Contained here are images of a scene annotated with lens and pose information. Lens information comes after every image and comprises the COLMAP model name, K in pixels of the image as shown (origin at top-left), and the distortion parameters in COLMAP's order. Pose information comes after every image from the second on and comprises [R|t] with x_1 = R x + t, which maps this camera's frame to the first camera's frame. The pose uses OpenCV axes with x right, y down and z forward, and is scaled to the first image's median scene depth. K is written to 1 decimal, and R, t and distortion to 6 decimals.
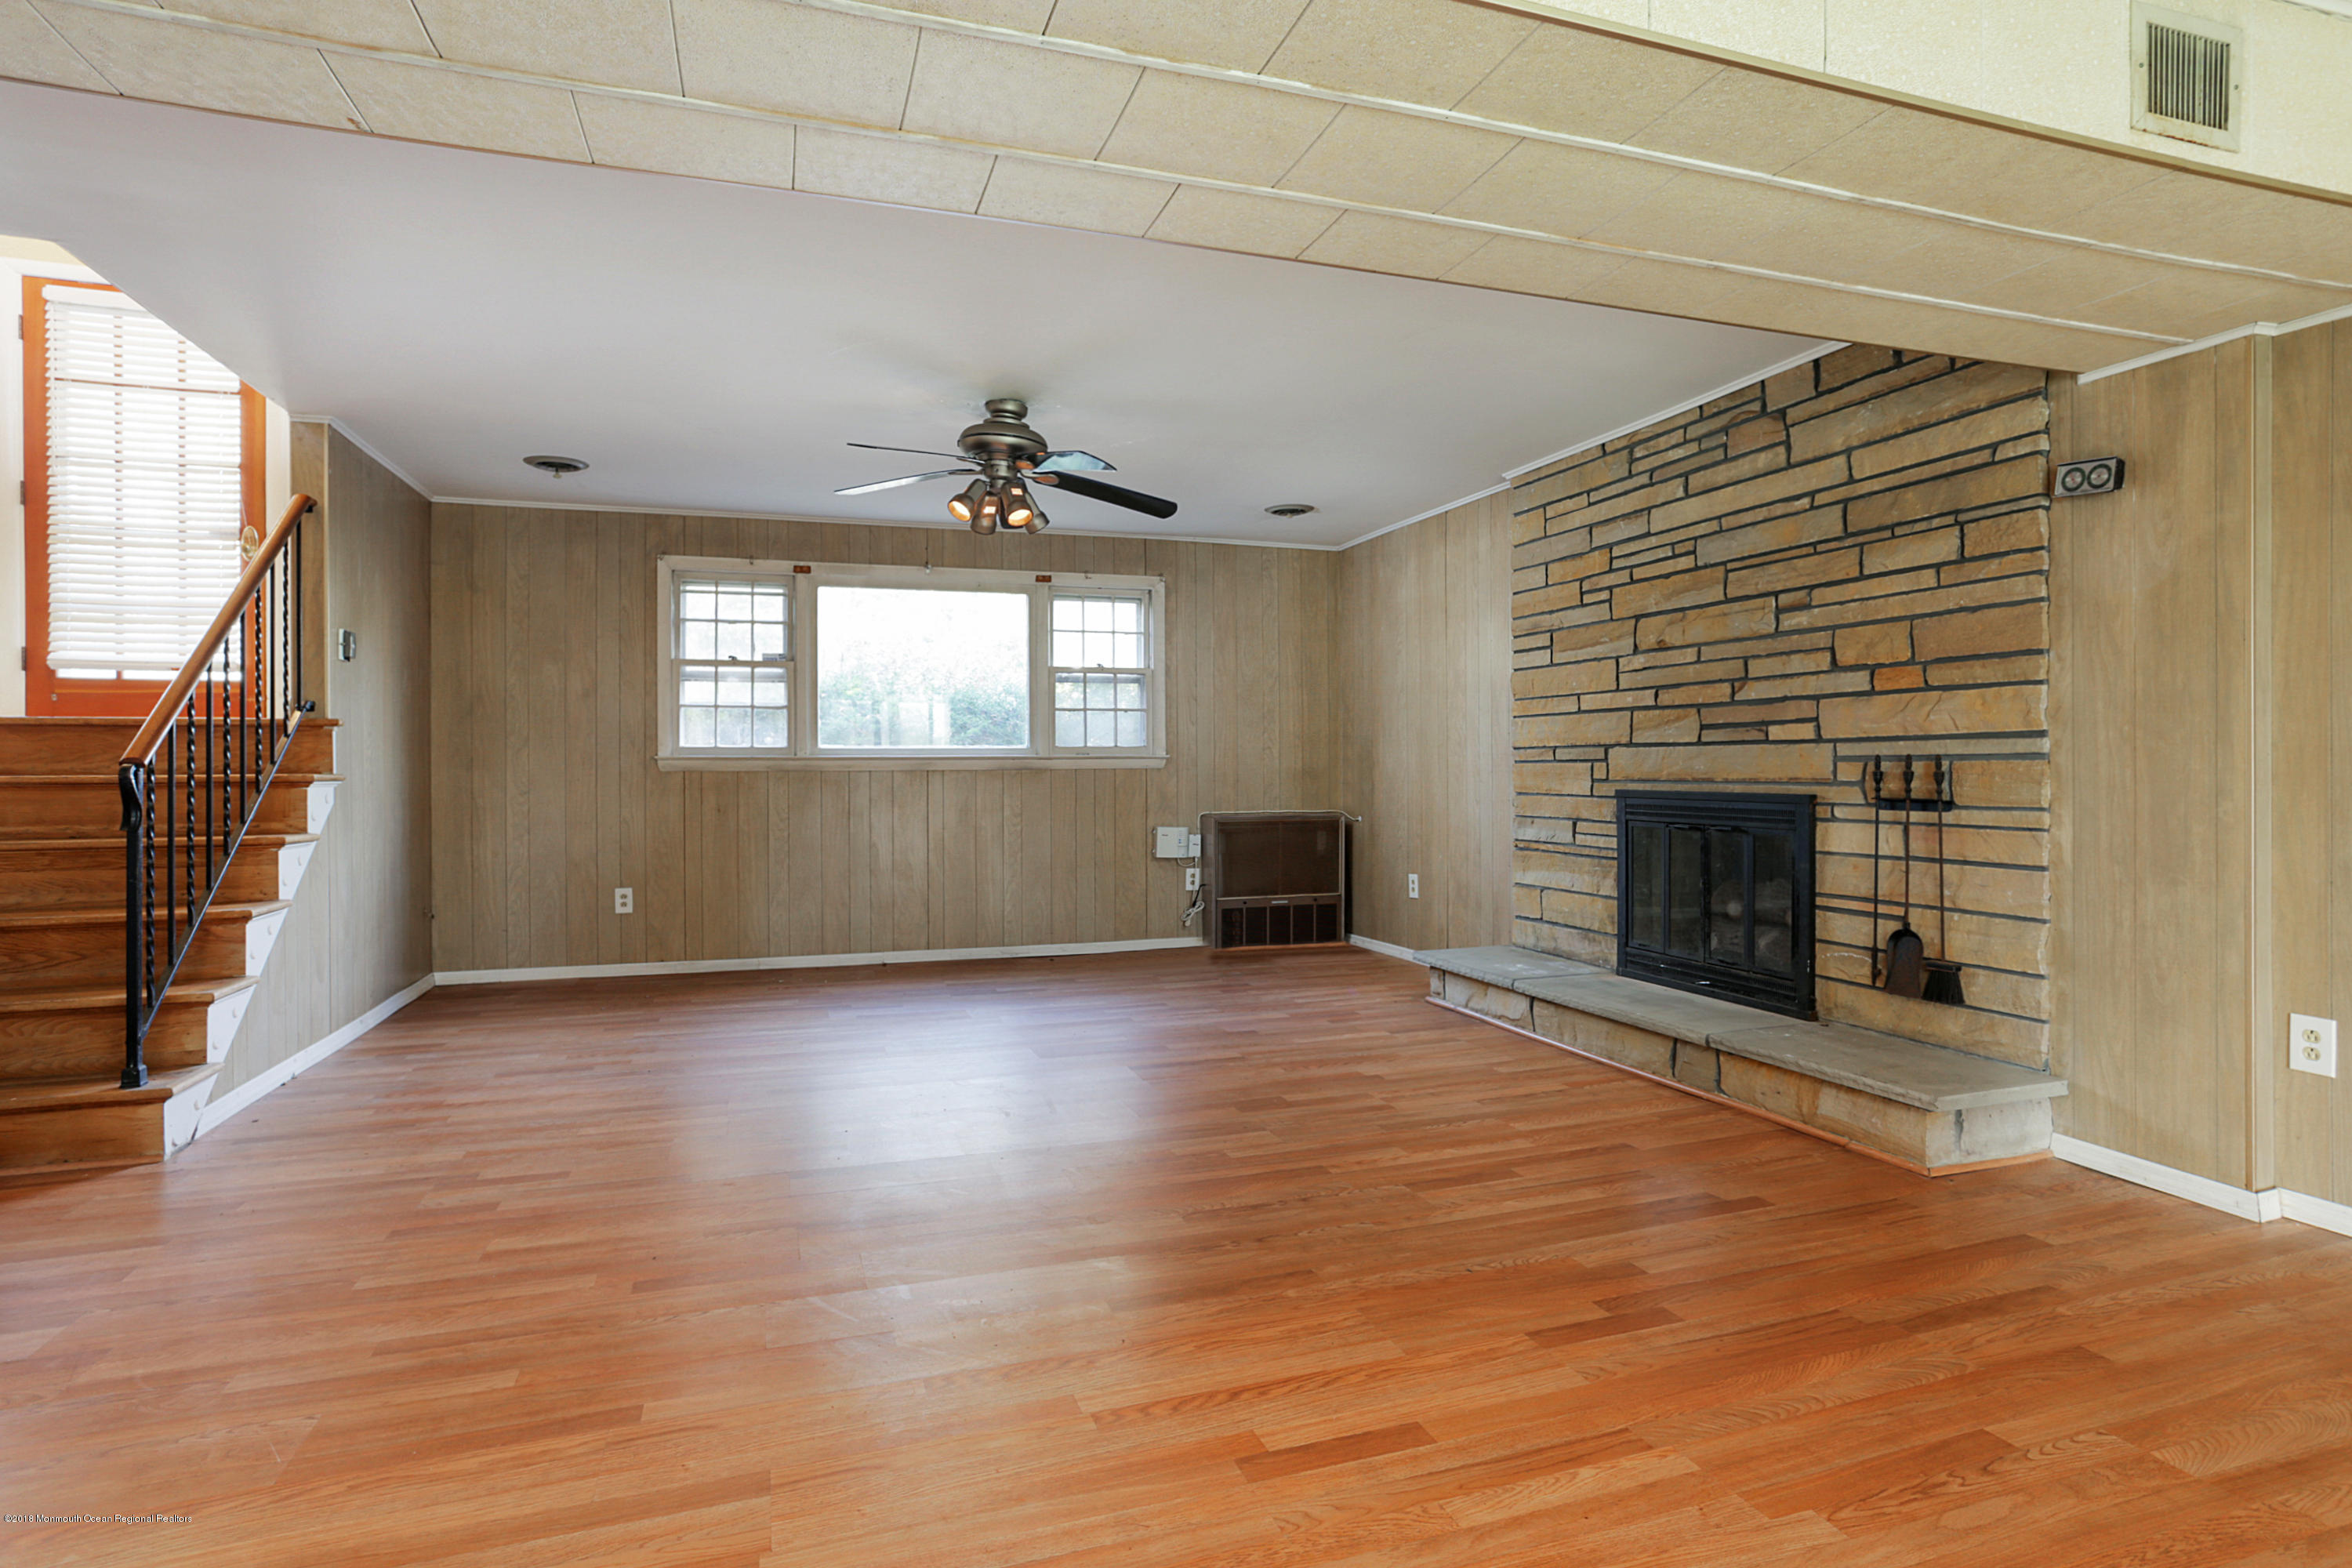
lens RADIAL K [[1222.9, 0, 1176.7], [0, 1222.9, 769.2], [0, 0, 1]] dist [-0.001475, 0.000842]
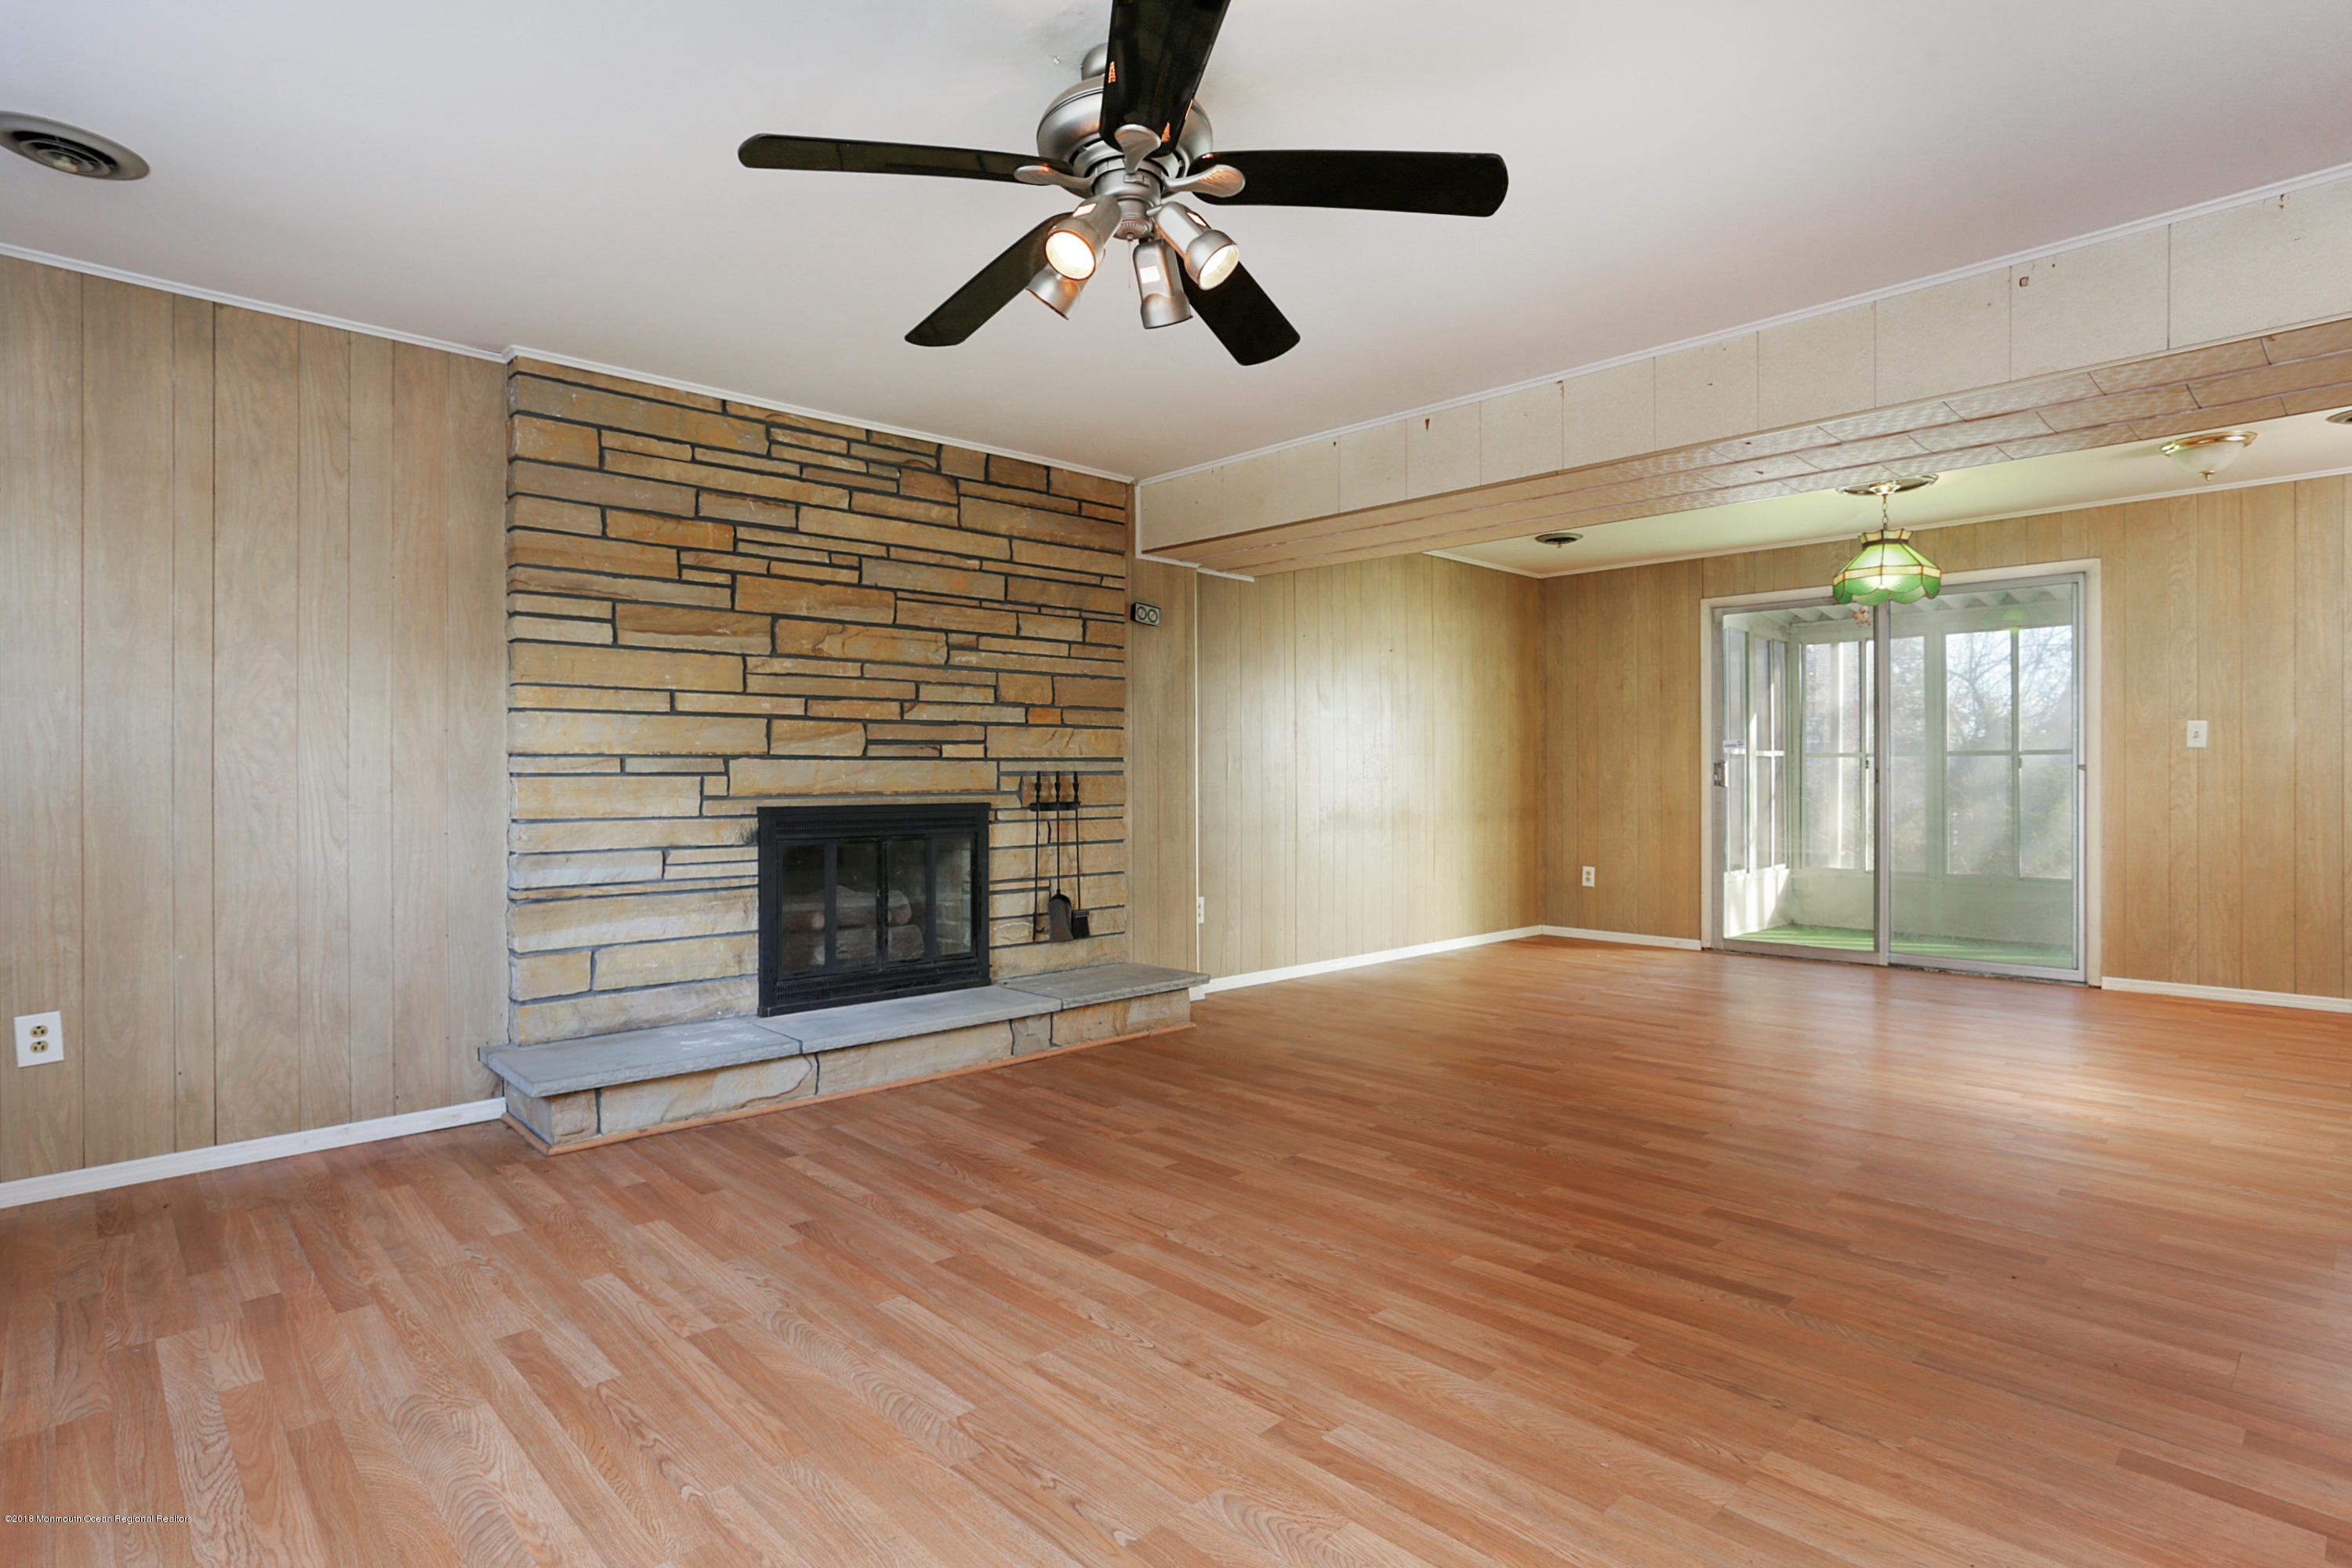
lens RADIAL K [[1222.9, 0, 1171.9], [0, 1222.9, 786.6], [0, 0, 1]] dist [-0.001475, 0.000842]
pose [[-0.401521, 0.001716, 0.915848, -0.653924], [0.010178, 0.999945, 0.002589, 0.003121], [-0.915793, 0.010361, -0.401517, 1.255498]]
